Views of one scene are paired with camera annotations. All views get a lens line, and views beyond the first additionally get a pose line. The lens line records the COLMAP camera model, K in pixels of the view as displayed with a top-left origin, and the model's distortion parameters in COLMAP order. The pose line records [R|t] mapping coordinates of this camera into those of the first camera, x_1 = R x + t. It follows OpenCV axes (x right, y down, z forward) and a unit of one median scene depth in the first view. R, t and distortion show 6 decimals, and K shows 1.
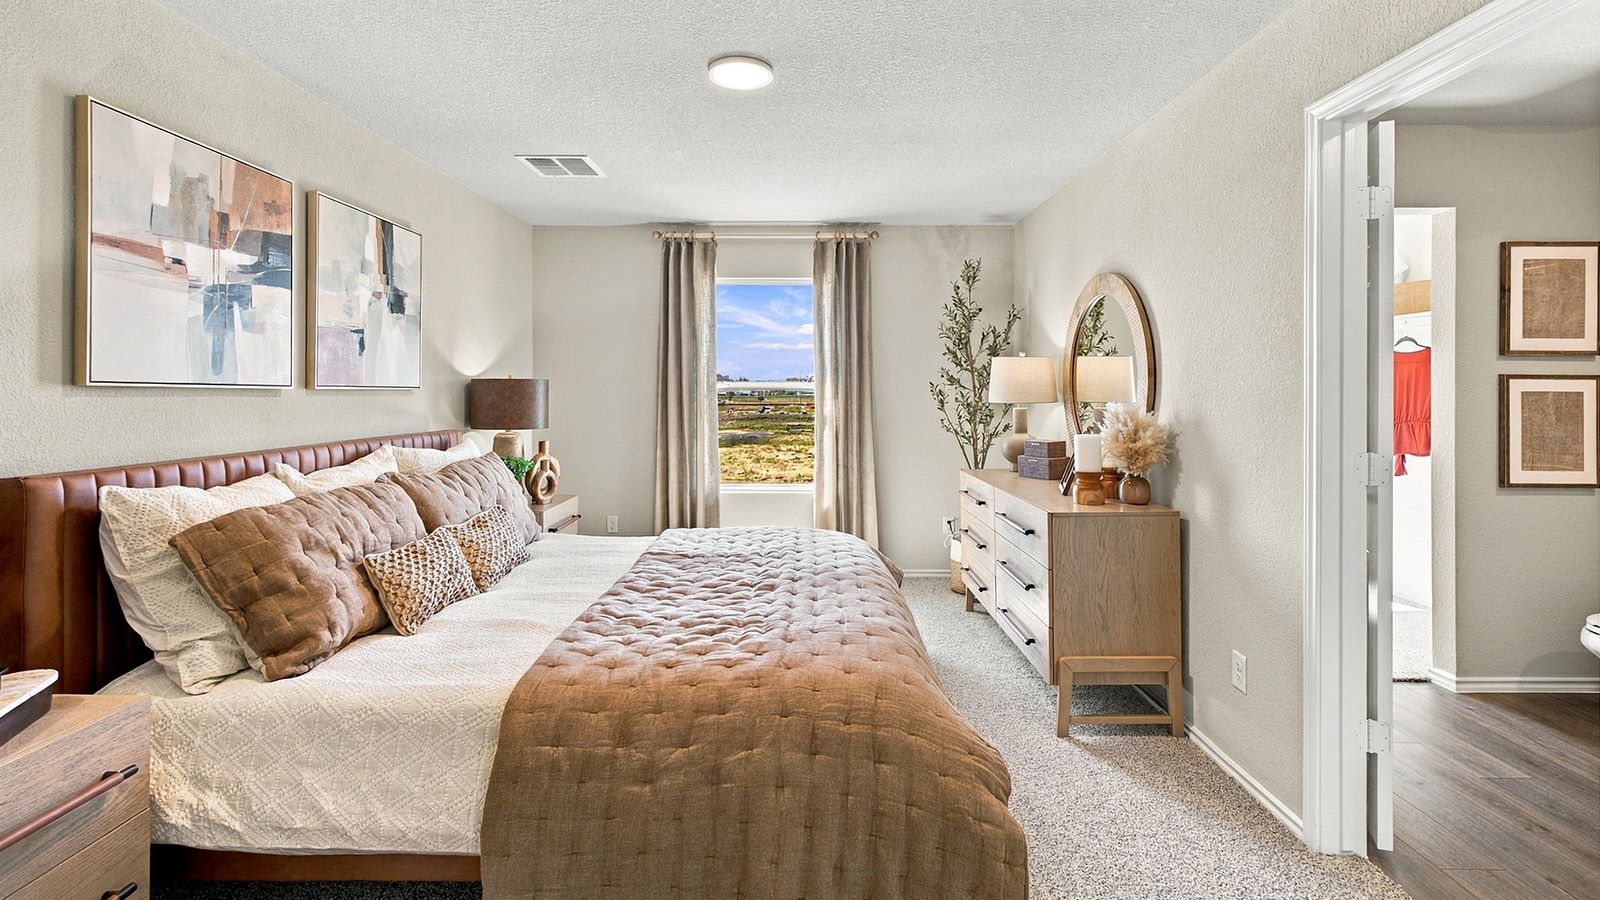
lens RADIAL K [[720.7, 0, 801.3], [0, 720.7, 386.2], [0, 0, 1]] dist [-0.001568, -0.000179]
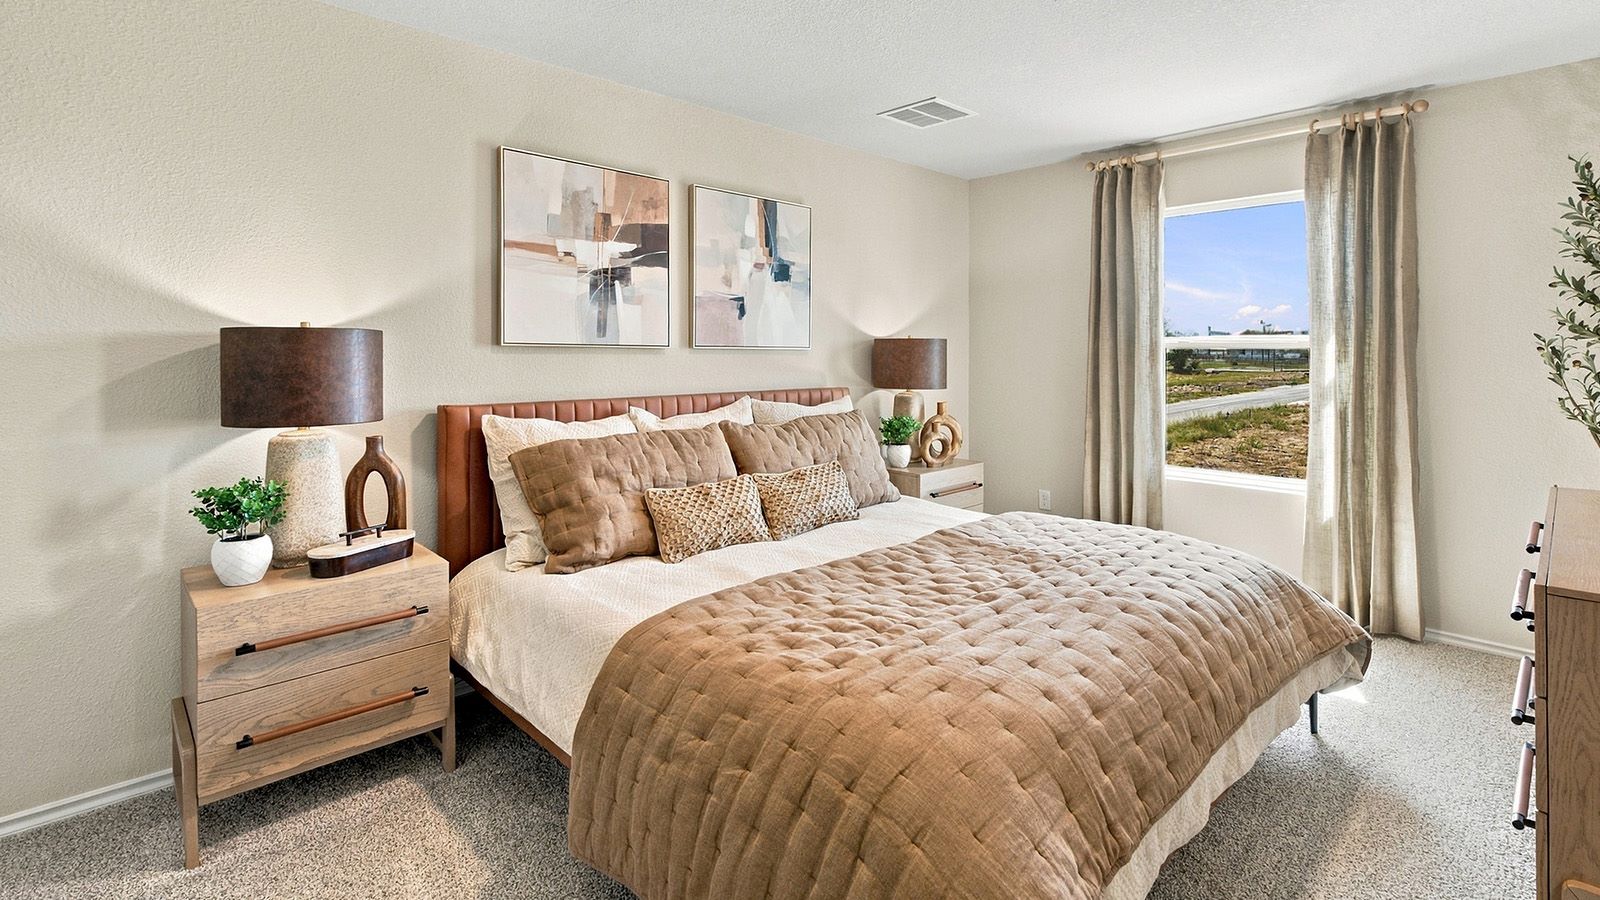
lens RADIAL K [[741.9, 0, 800.1], [0, 741.9, 363.3], [0, 0, 1]] dist [0.002620, 0.000057]
pose [[0.701866, 0.009279, -0.712248, 0.385504], [0.005160, 0.999823, 0.018111, 0.007766], [0.712290, -0.016386, 0.701694, 0.288950]]
